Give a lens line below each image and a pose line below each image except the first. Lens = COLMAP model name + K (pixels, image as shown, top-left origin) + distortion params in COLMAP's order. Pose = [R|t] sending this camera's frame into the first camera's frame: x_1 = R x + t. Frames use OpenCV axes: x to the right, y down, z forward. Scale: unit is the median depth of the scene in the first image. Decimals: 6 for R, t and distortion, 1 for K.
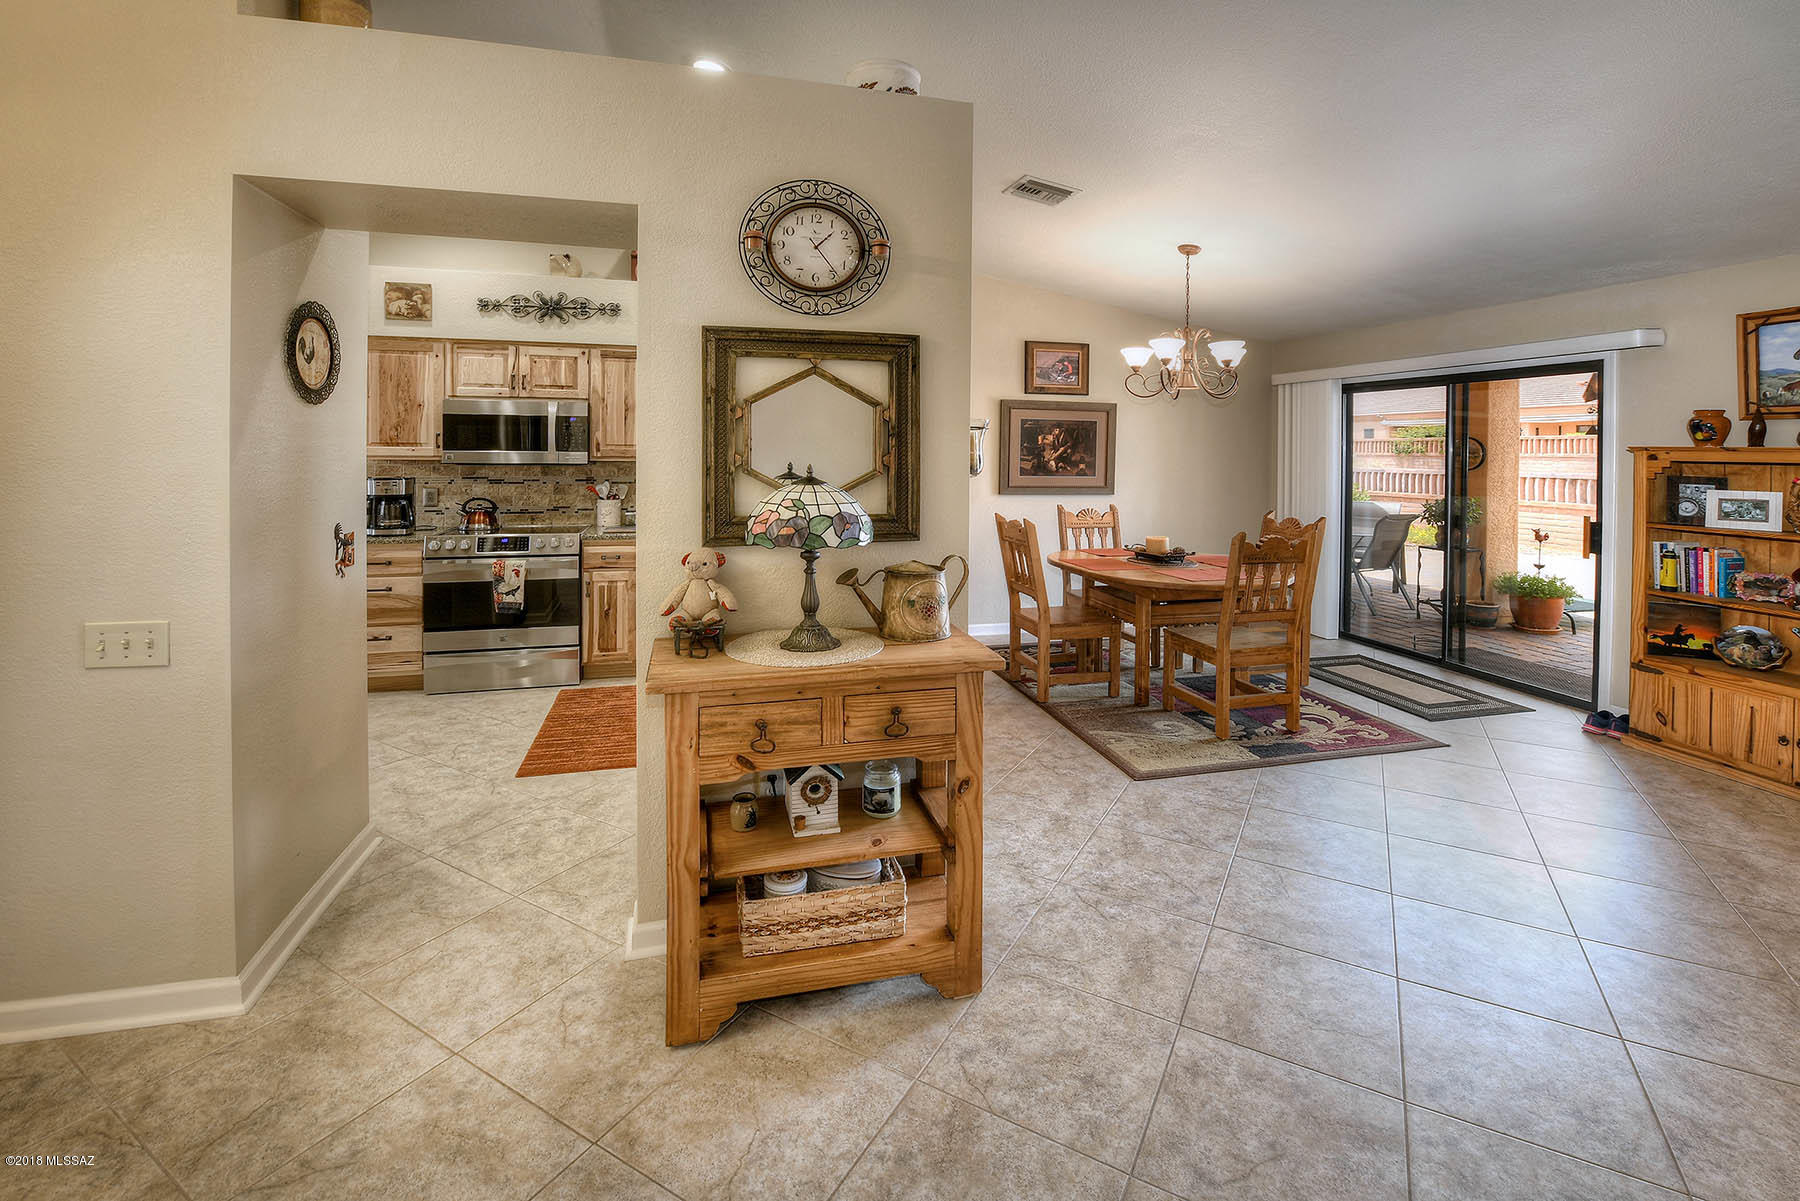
lens RADIAL K [[800.0, 0, 900.0], [0, 800.0, 600.5], [0, 0, 1]] dist [-0.001705, -0.000222]
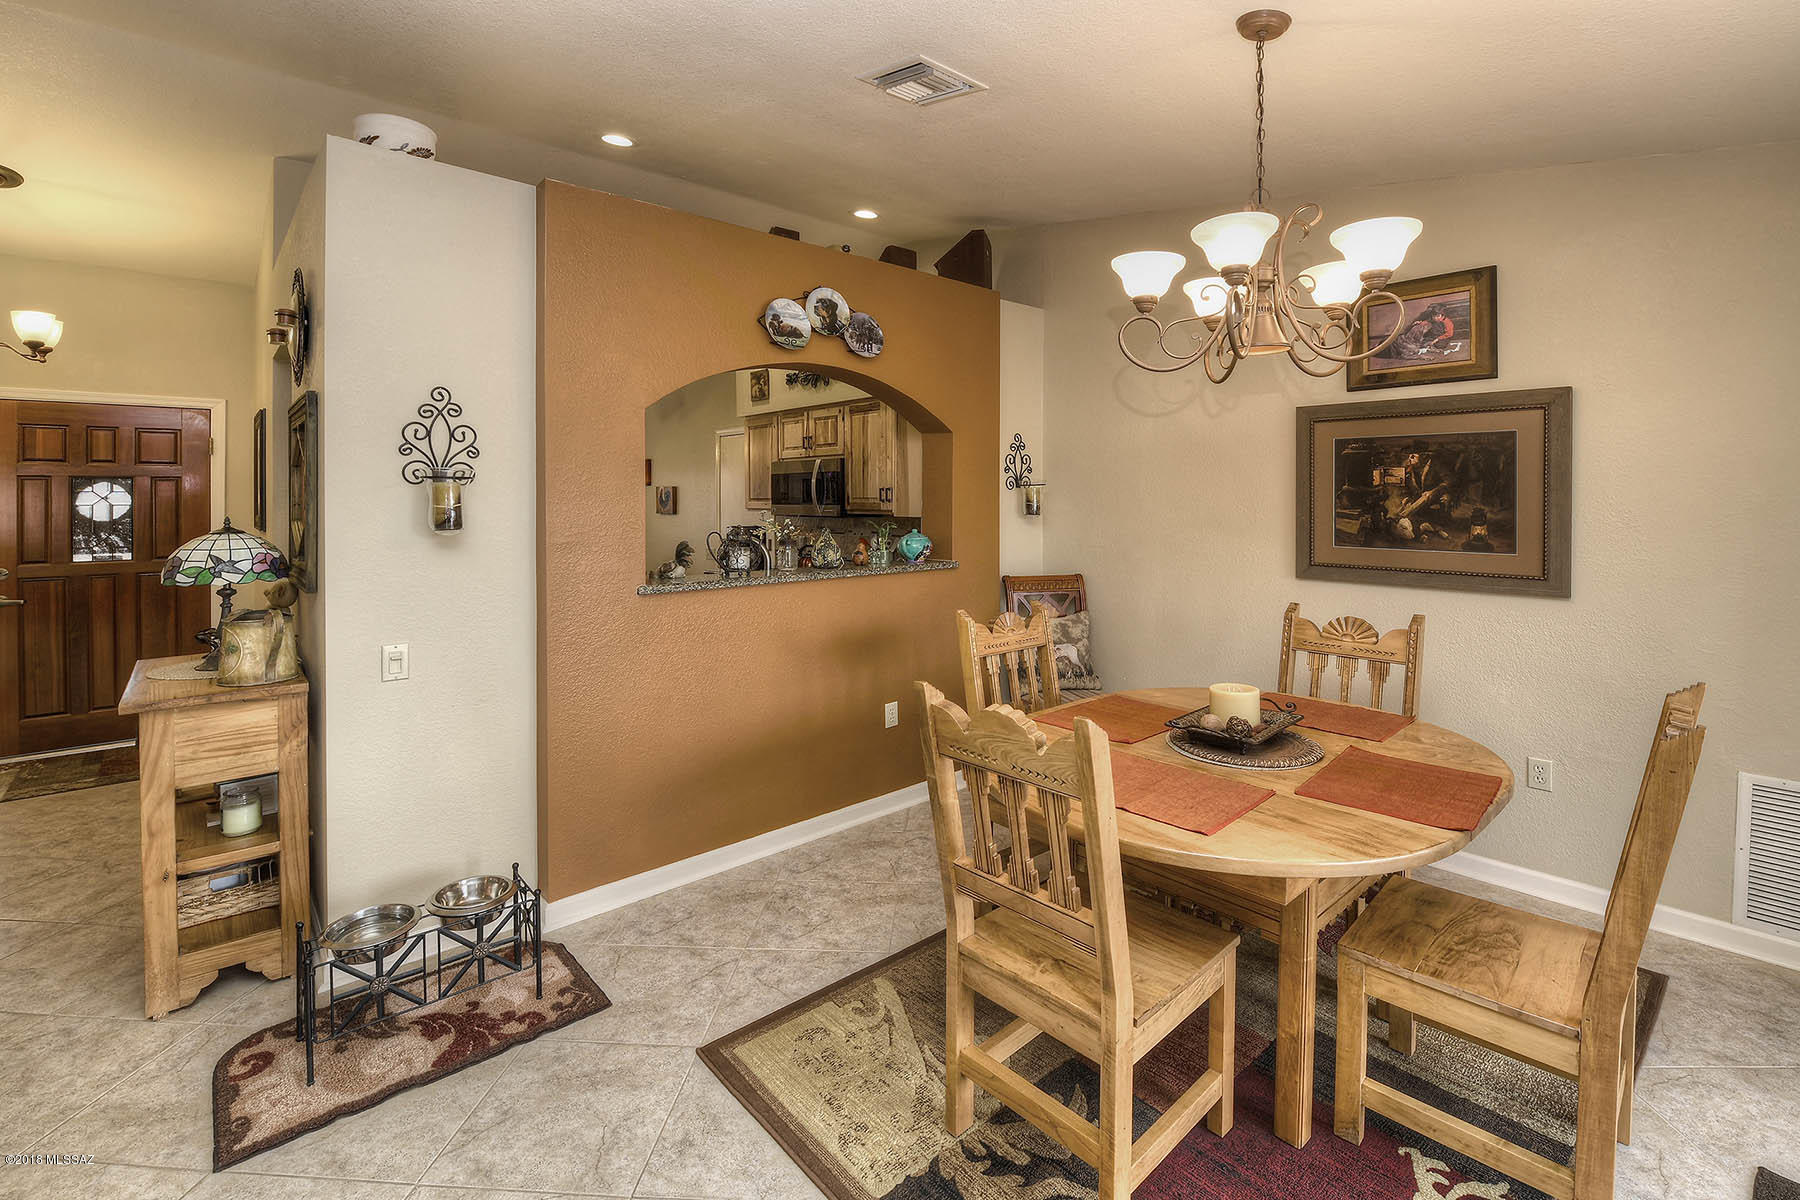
lens RADIAL K [[800.0, 0, 900.0], [0, 800.0, 600.0], [0, 0, 1]] dist [-0.001705, -0.000222]
pose [[0.475648, 0.099866, -0.873949, 0.489446], [-0.154289, 0.987604, 0.028881, -0.092190], [0.865999, 0.121104, 0.485159, 0.503429]]
